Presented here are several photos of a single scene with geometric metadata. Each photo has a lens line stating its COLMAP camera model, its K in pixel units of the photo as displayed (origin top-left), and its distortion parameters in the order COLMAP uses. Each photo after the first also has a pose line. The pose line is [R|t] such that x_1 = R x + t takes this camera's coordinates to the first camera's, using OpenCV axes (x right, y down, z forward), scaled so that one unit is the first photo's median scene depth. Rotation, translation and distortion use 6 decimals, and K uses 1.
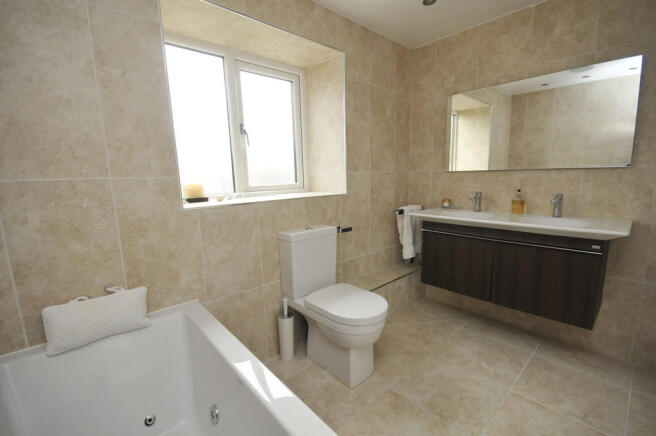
lens RADIAL K [[288.0, 0, 328.0], [0, 288.0, 218.0], [0, 0, 1]] dist [0.000876, 0.000173]
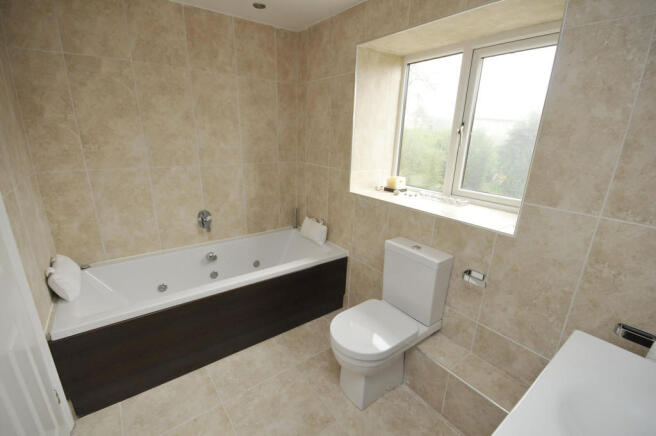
lens RADIAL K [[288.0, 0, 328.0], [0, 288.0, 218.0], [0, 0, 1]] dist [0.000876, 0.000173]
pose [[-0.081778, 0.302540, -0.949622, 0.740369], [-0.180259, 0.932610, 0.312644, -0.265263], [0.980214, 0.196746, -0.021731, 0.689597]]
